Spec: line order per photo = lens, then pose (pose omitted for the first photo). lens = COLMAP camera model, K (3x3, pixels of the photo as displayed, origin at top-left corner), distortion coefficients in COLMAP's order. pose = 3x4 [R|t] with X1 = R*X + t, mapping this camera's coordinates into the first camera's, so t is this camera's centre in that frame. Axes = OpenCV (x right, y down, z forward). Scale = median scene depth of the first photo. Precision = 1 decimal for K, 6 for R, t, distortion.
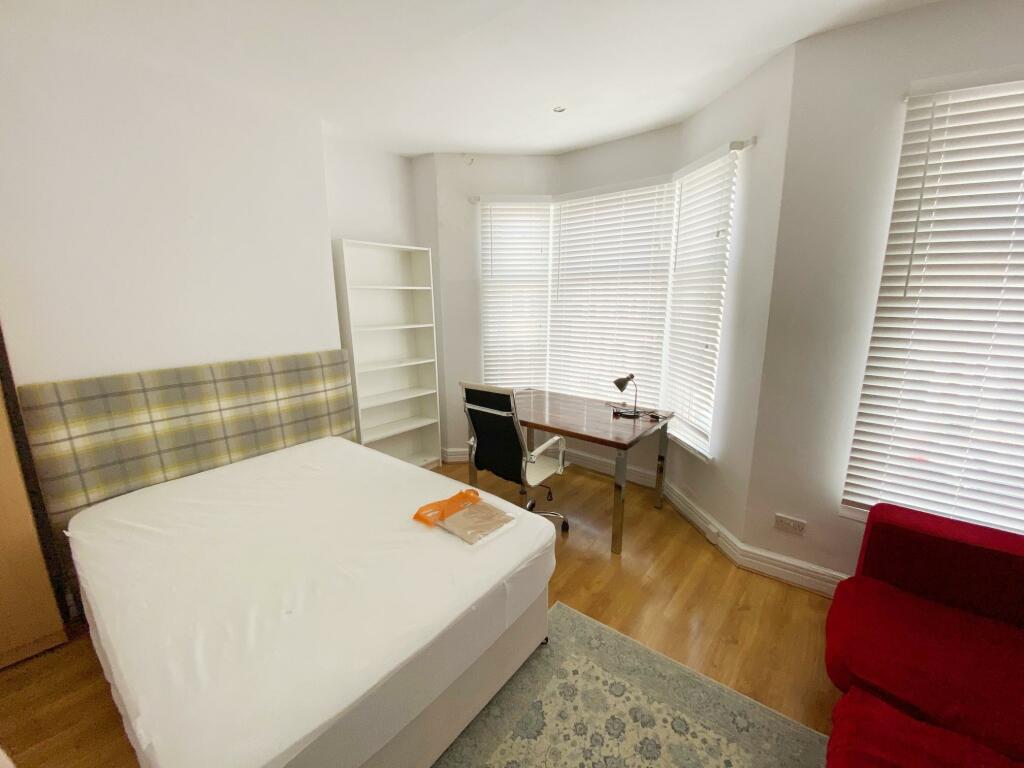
lens RADIAL K [[421.0, 0, 514.6], [0, 421.0, 387.4], [0, 0, 1]] dist [0.004439, -0.001734]
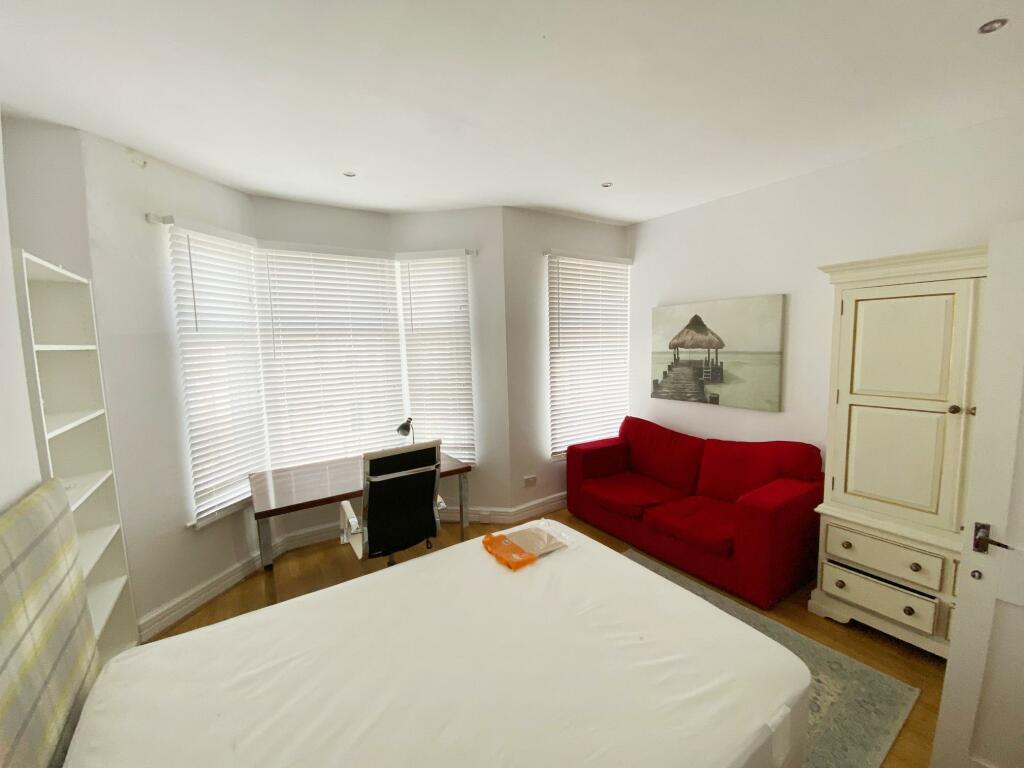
lens RADIAL K [[421.0, 0, 516.7], [0, 421.0, 381.3], [0, 0, 1]] dist [0.004439, -0.001734]
pose [[0.277777, -0.097181, 0.955718, -0.710647], [0.225917, 0.973576, 0.033335, -0.099431], [-0.933703, 0.206653, 0.292392, 0.371205]]
